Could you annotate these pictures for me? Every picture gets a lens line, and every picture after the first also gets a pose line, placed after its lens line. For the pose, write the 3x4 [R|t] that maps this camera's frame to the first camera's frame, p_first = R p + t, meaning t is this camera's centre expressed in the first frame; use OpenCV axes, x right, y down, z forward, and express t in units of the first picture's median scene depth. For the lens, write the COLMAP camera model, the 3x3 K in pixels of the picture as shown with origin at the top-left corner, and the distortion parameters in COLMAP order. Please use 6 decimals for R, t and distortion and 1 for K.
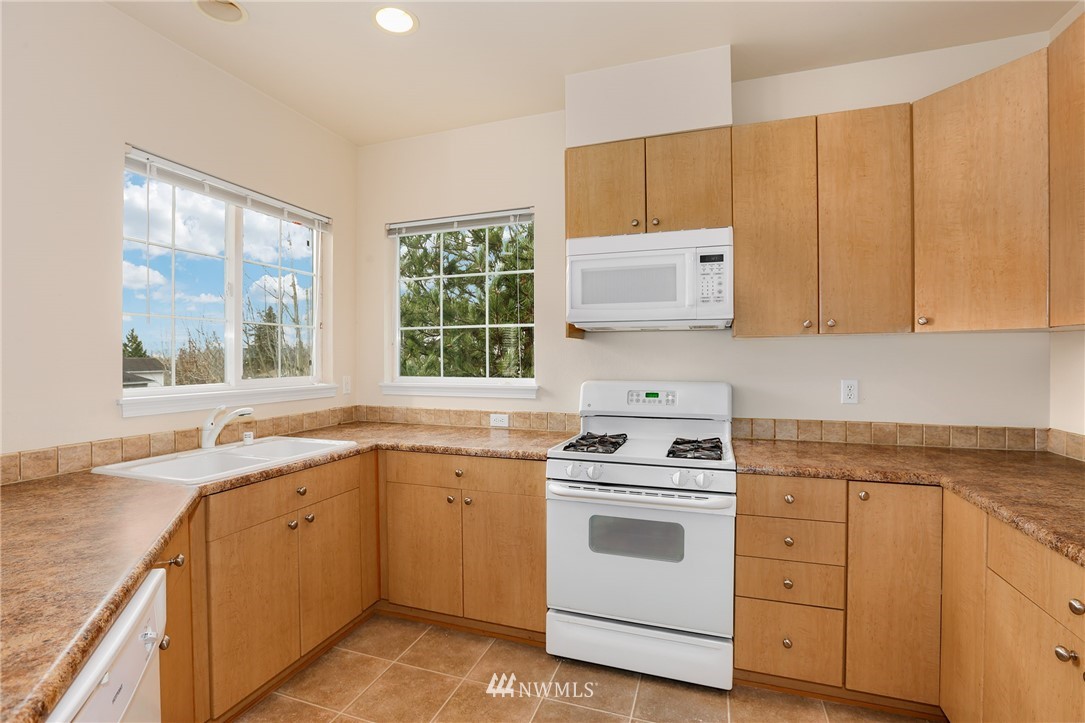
lens RADIAL K [[499.0, 0, 544.5], [0, 499.0, 363.5], [0, 0, 1]] dist [-0.030392, 0.009383]
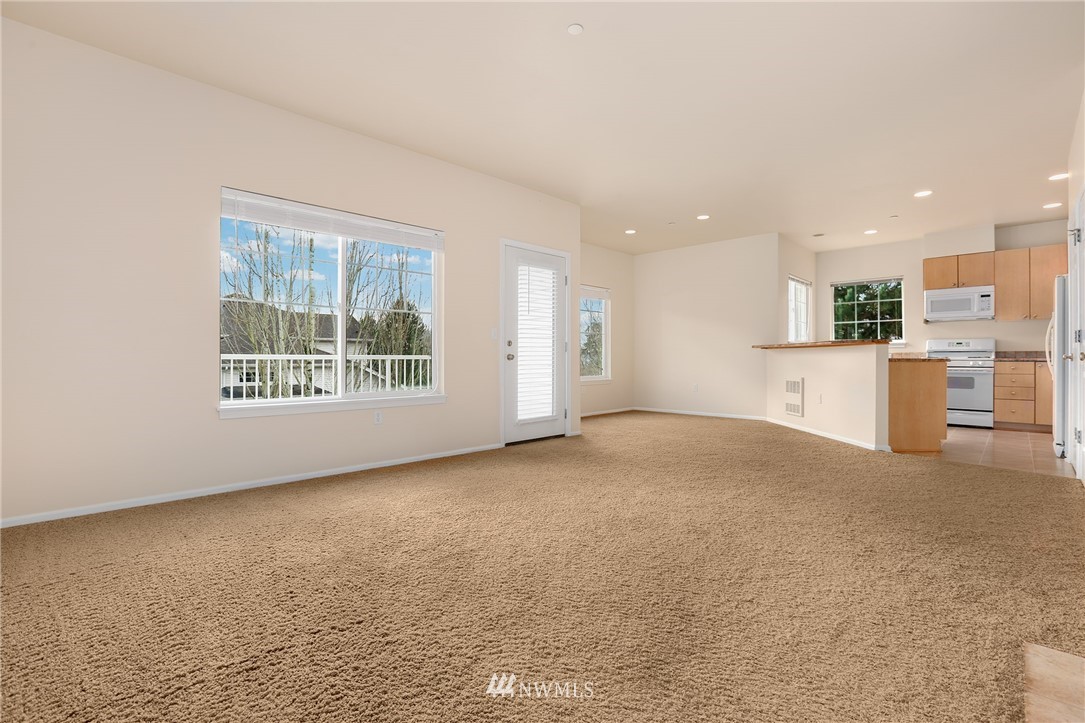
lens RADIAL K [[499.0, 0, 543.6], [0, 499.0, 357.1], [0, 0, 1]] dist [-0.030392, 0.009383]
pose [[0.908849, 0.008101, -0.417046, -0.853197], [-0.015720, 0.999766, -0.014838, 0.245550], [0.416828, 0.020041, 0.908764, -2.790217]]
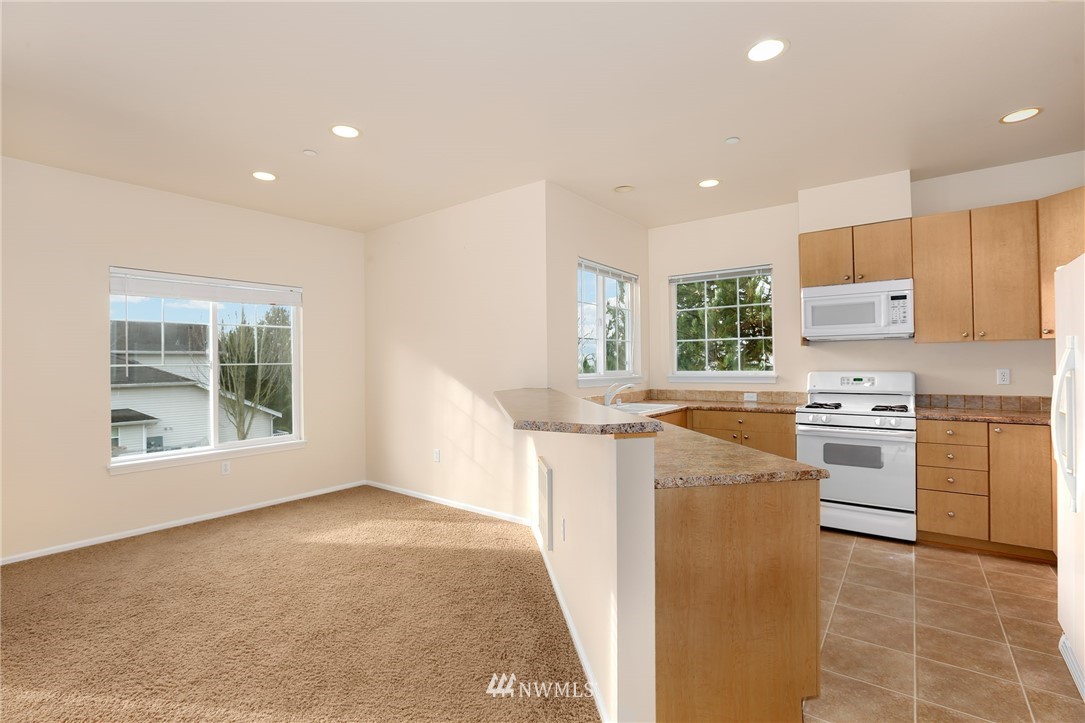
lens RADIAL K [[499.0, 0, 543.9], [0, 499.0, 360.8], [0, 0, 1]] dist [-0.030392, 0.009383]
pose [[0.951847, -0.010722, -0.306386, -0.299496], [0.005712, 0.999835, -0.017244, 0.026737], [0.306521, 0.014664, 0.951751, -0.953341]]
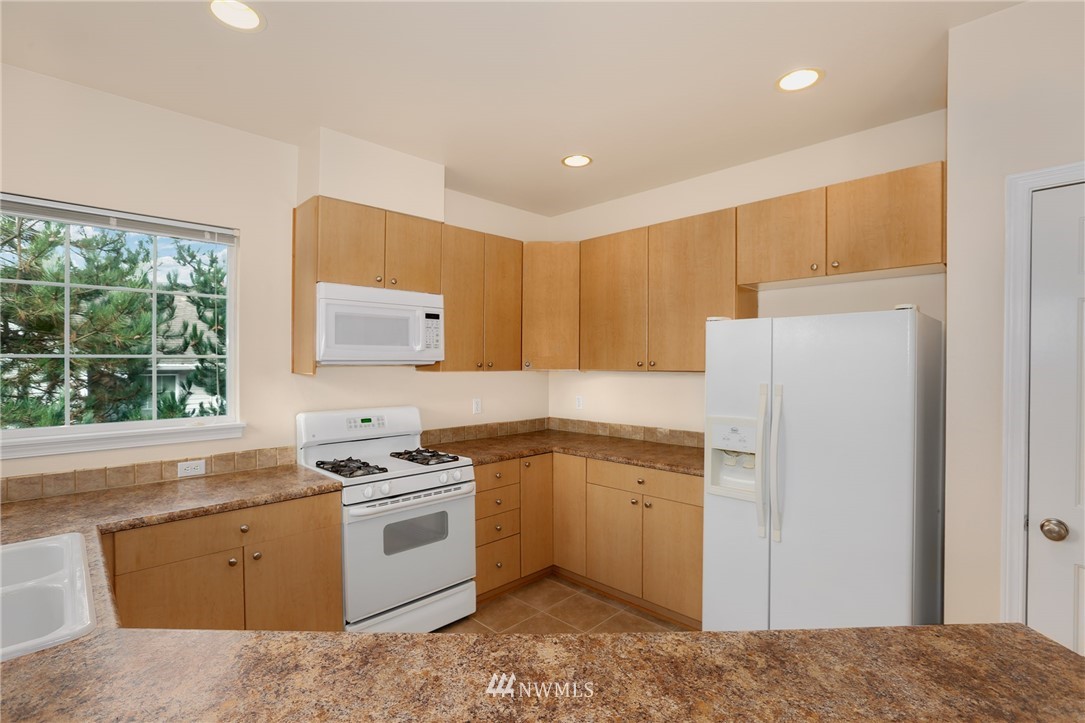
lens RADIAL K [[499.0, 0, 547.9], [0, 499.0, 364.0], [0, 0, 1]] dist [-0.030392, 0.009383]
pose [[0.435568, 0.000389, 0.900156, -0.742367], [0.012097, 0.999907, -0.006285, -0.065703], [-0.900075, 0.013627, 0.435523, 0.114641]]
